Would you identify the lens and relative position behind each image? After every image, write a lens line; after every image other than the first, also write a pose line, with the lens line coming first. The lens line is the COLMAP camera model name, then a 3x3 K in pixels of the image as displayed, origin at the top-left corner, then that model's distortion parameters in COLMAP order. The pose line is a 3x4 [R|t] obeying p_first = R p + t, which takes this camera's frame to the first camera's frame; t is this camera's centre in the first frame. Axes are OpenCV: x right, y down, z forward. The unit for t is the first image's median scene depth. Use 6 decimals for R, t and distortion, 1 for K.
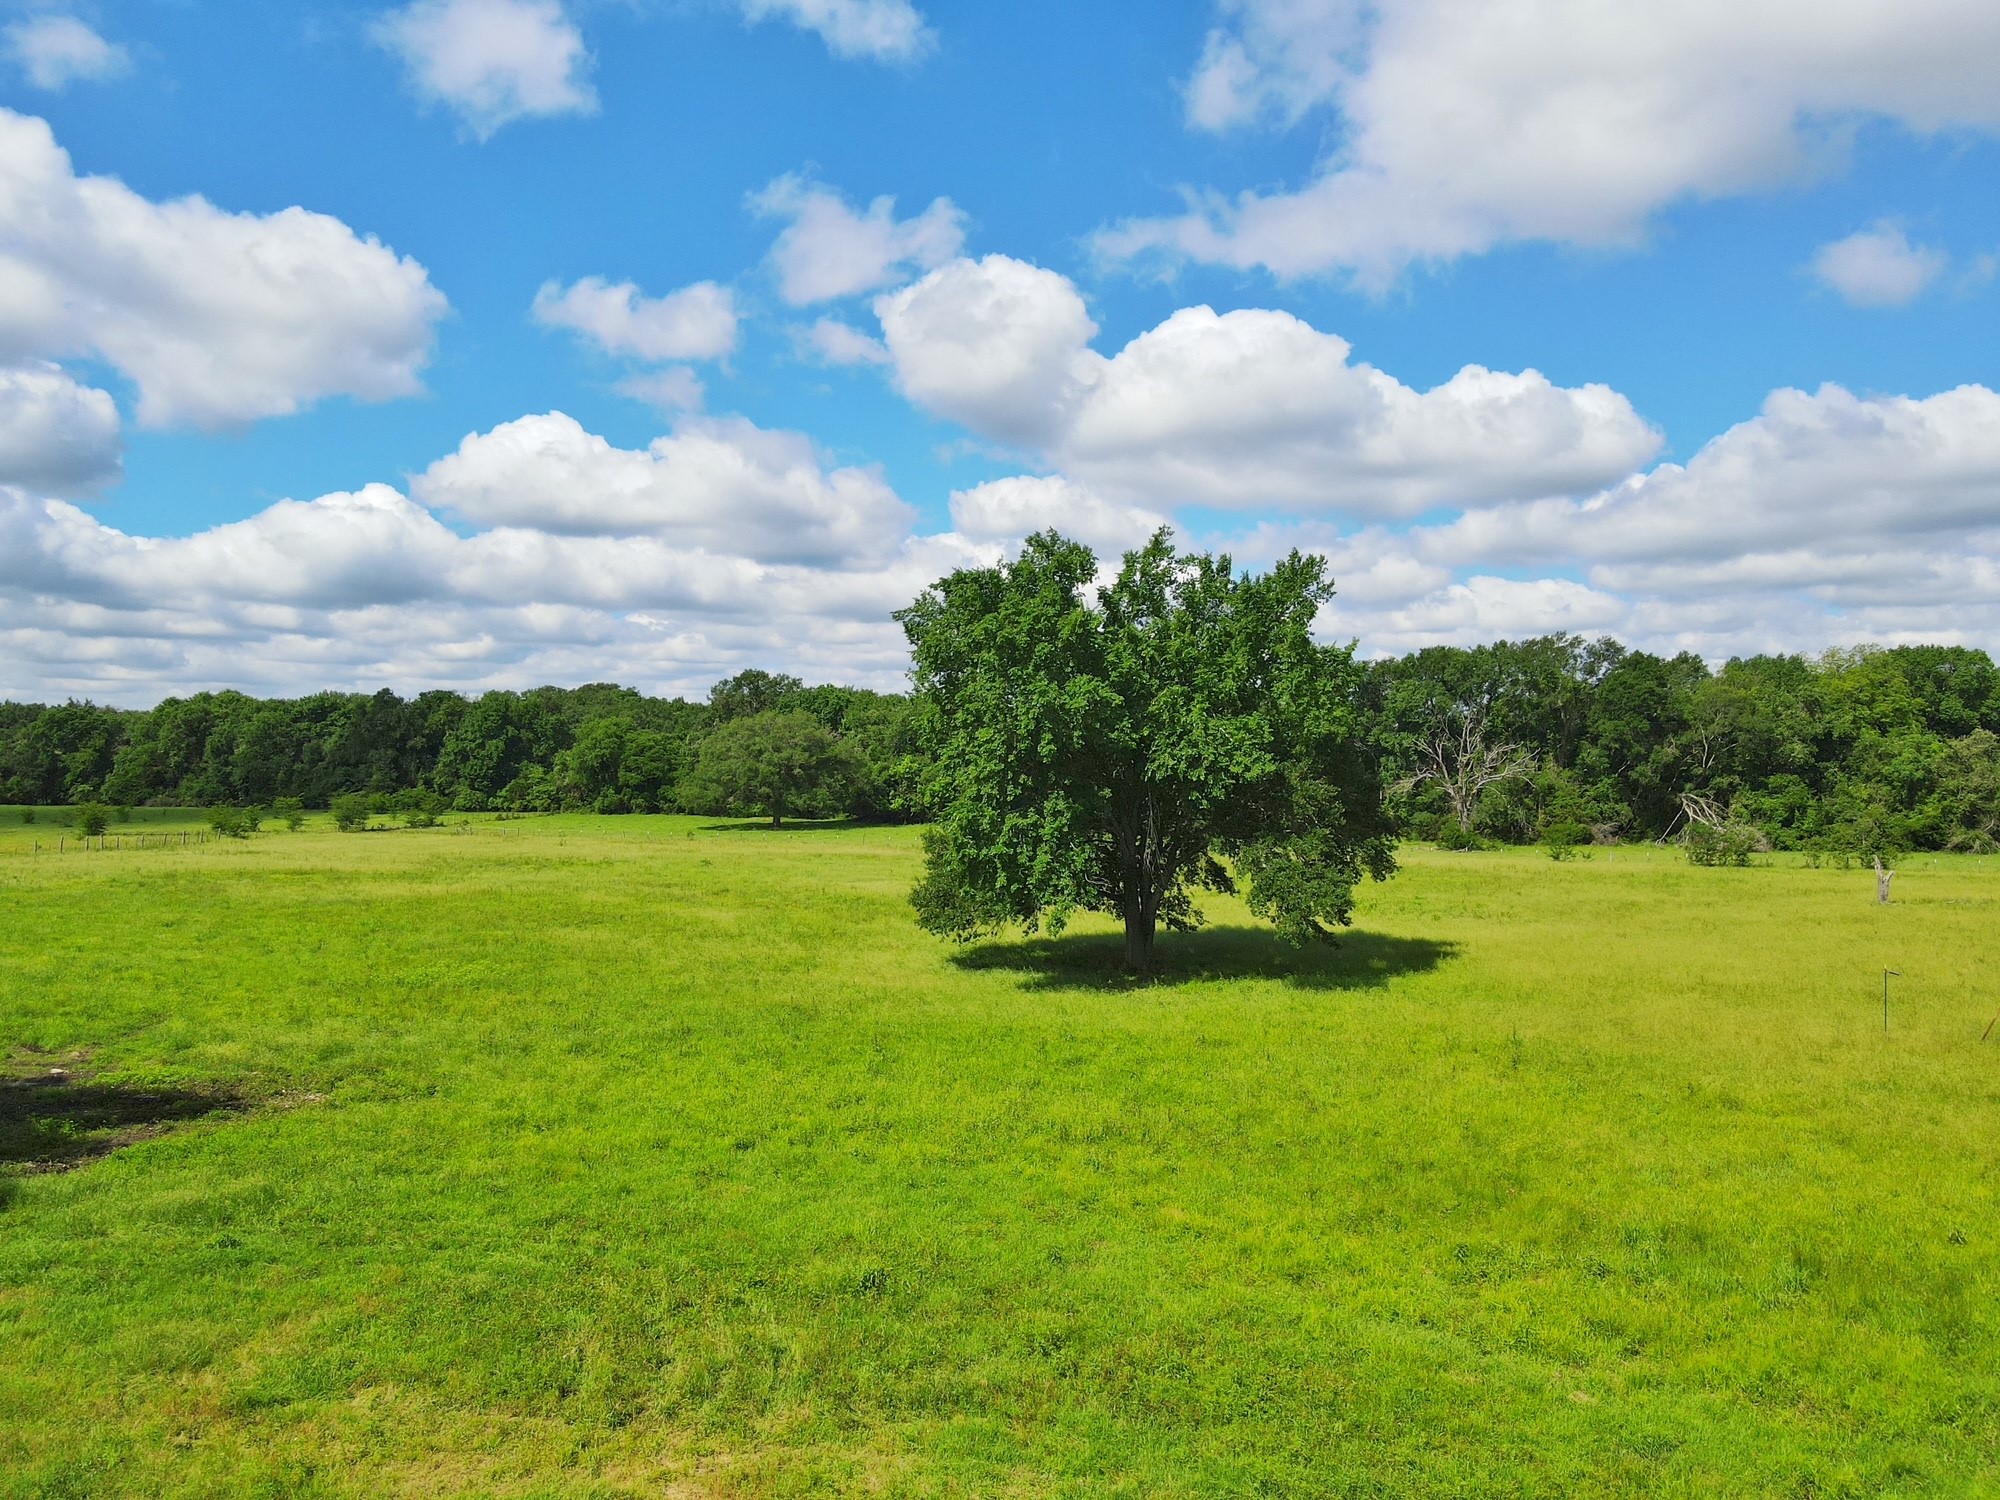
lens RADIAL K [[1471.3, 0, 994.8], [0, 1471.3, 752.8], [0, 0, 1]] dist [-0.003453, 0.036103]
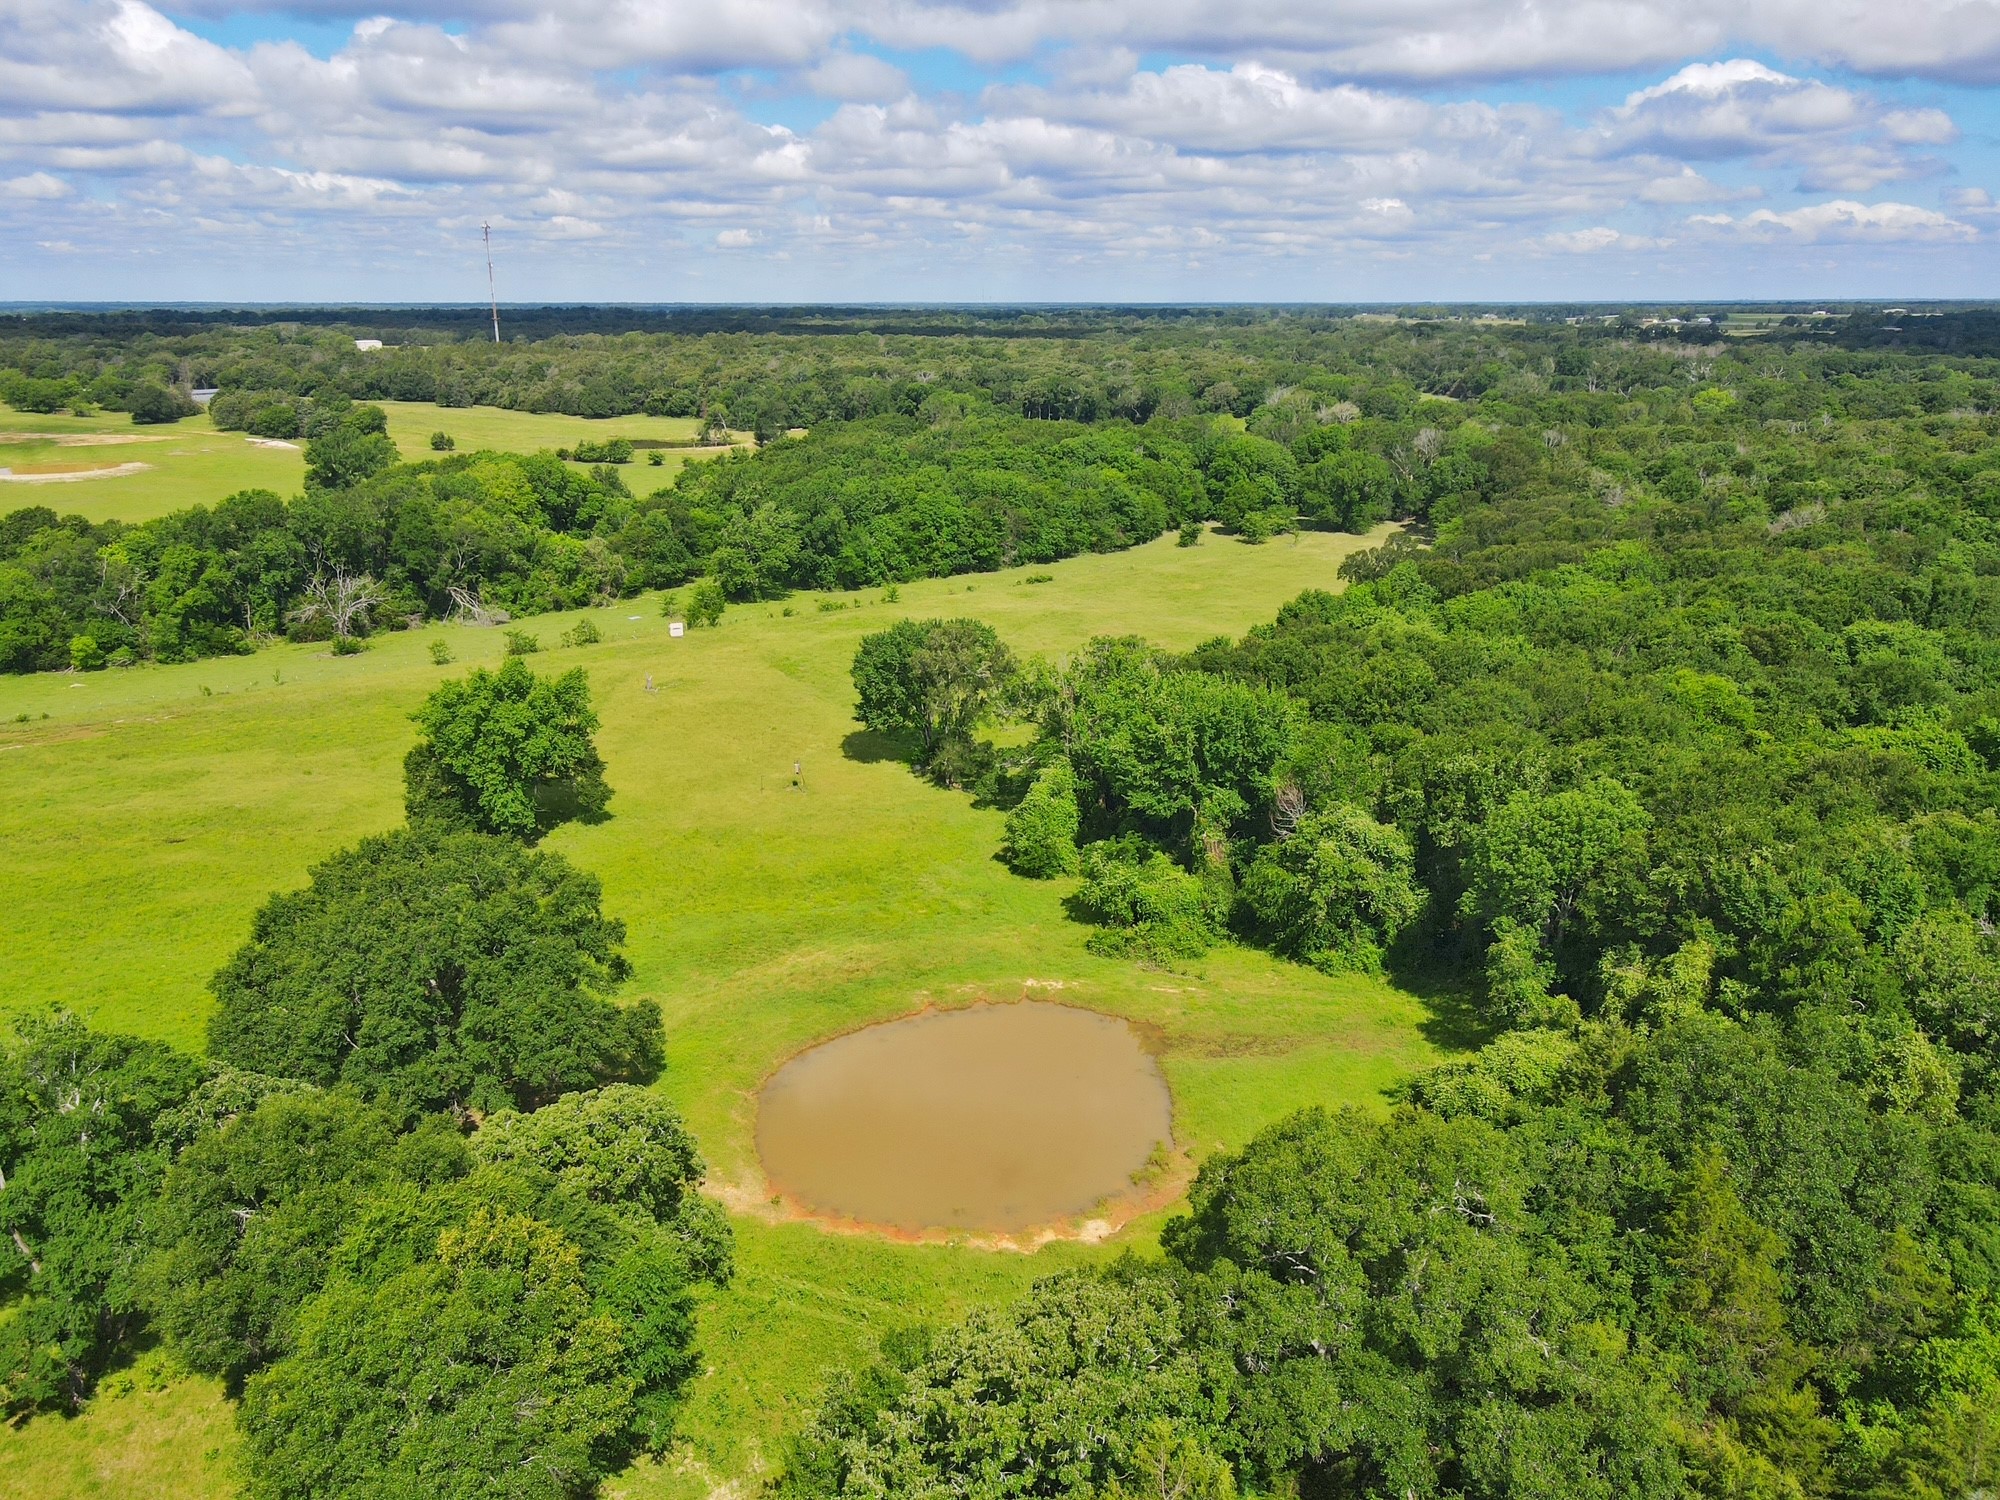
lens RADIAL K [[1471.3, 0, 994.8], [0, 1471.3, 752.8], [0, 0, 1]] dist [-0.003453, 0.036103]
pose [[0.534120, -0.251075, 0.807265, -0.592639], [-0.001421, 0.954614, 0.297843, -0.294511], [-0.845407, -0.160231, 0.509522, -0.380883]]
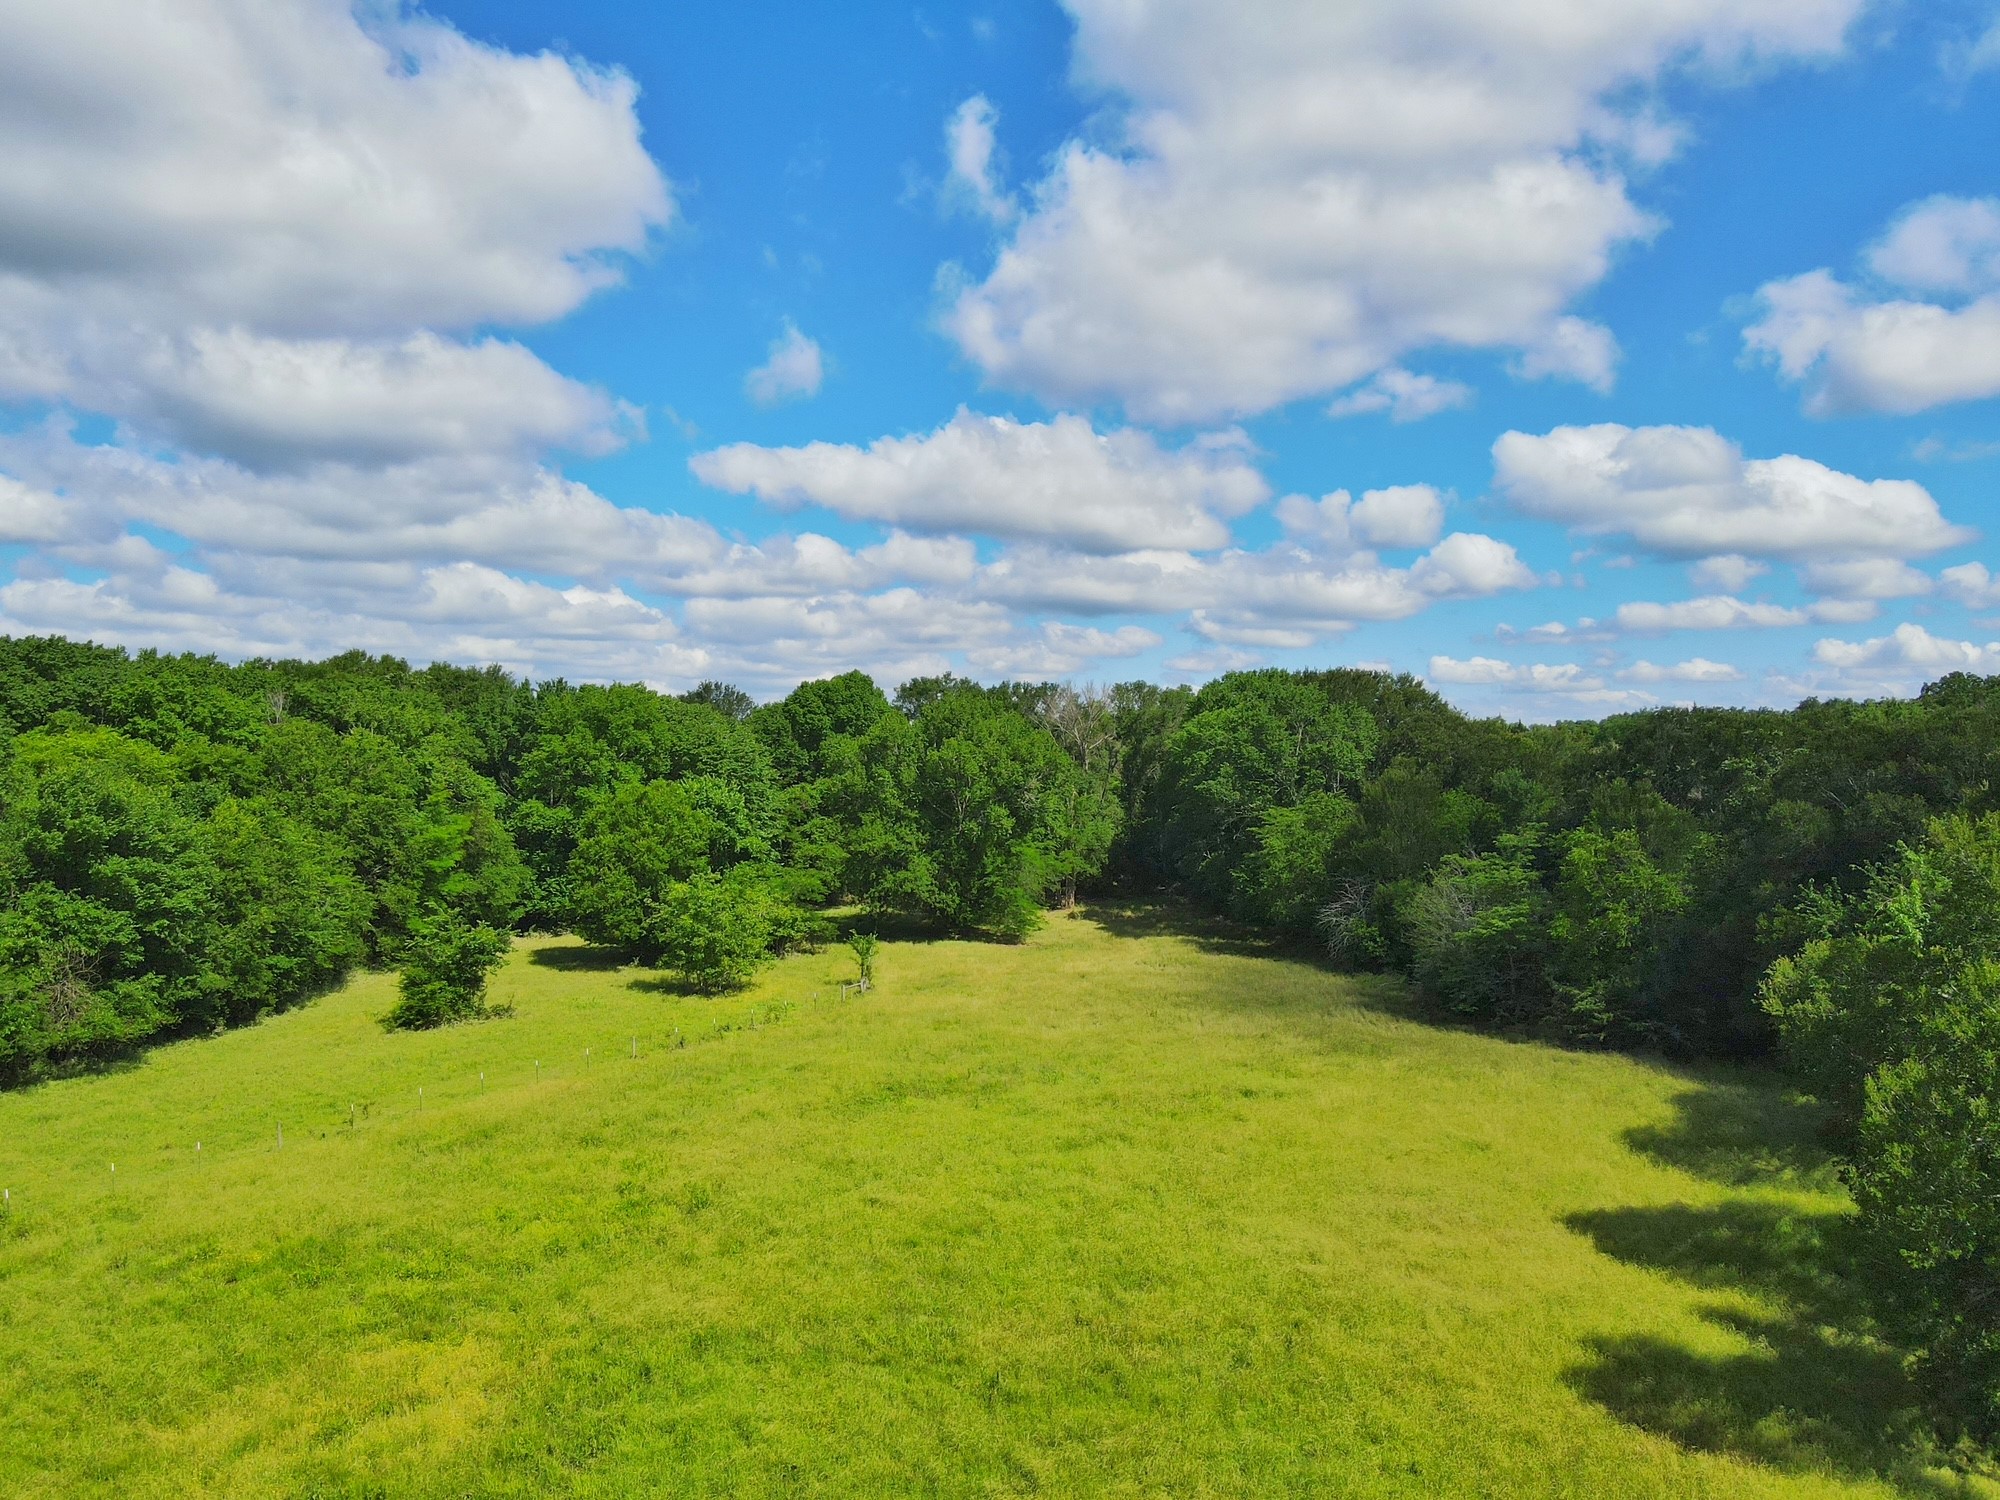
lens RADIAL K [[1471.3, 0, 994.8], [0, 1471.3, 752.8], [0, 0, 1]] dist [-0.003453, 0.036103]
pose [[0.105945, 0.001039, 0.994371, 0.932911], [-0.000373, 0.999999, -0.001005, -0.026931], [-0.994372, -0.000265, 0.105945, 0.303080]]
